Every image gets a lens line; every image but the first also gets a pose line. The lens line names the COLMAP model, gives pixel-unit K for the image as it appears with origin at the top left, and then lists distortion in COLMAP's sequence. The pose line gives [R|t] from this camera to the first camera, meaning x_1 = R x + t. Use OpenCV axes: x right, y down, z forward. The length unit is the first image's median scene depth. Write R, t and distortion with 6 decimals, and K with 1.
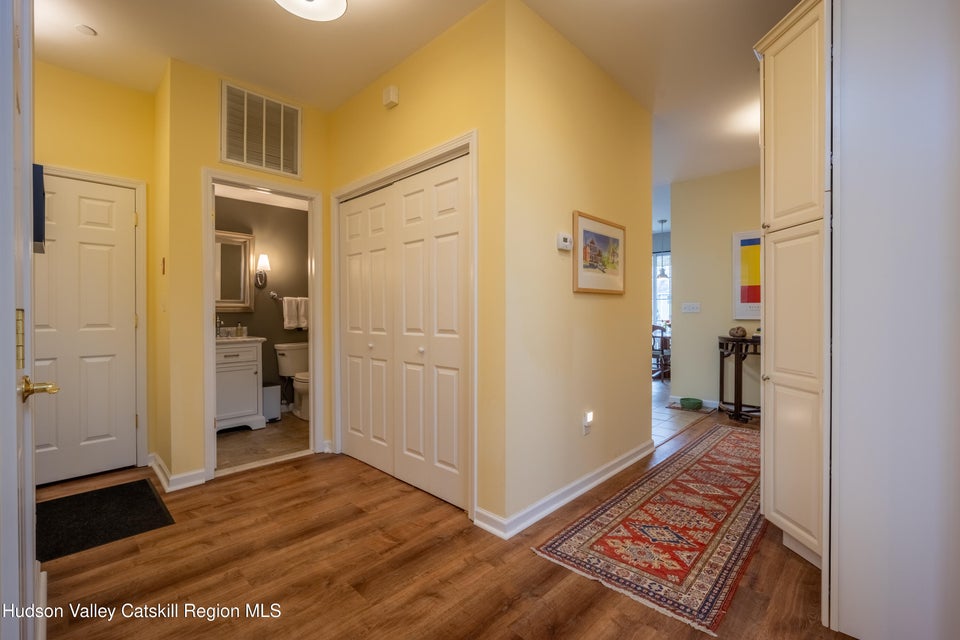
lens RADIAL K [[415.6, 0, 482.1], [0, 415.6, 314.2], [0, 0, 1]] dist [-0.013410, 0.003411]
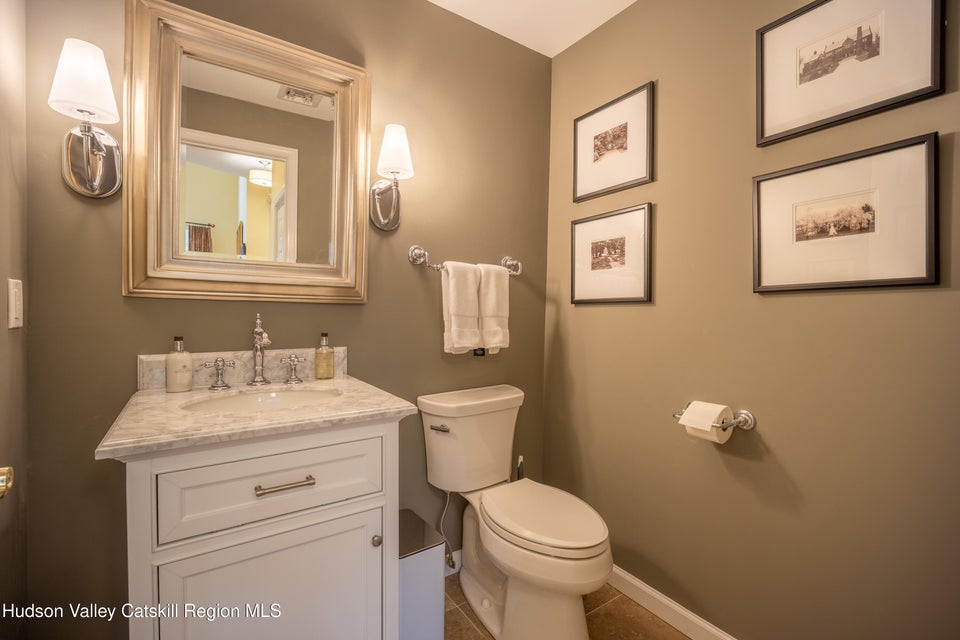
lens RADIAL K [[415.6, 0, 482.1], [0, 415.6, 314.2], [0, 0, 1]] dist [-0.013410, 0.003411]
pose [[0.980028, 0.009759, -0.198619, -0.390145], [-0.010030, 0.999950, -0.000360, 0.002883], [0.198606, 0.002345, 0.980077, 0.686107]]
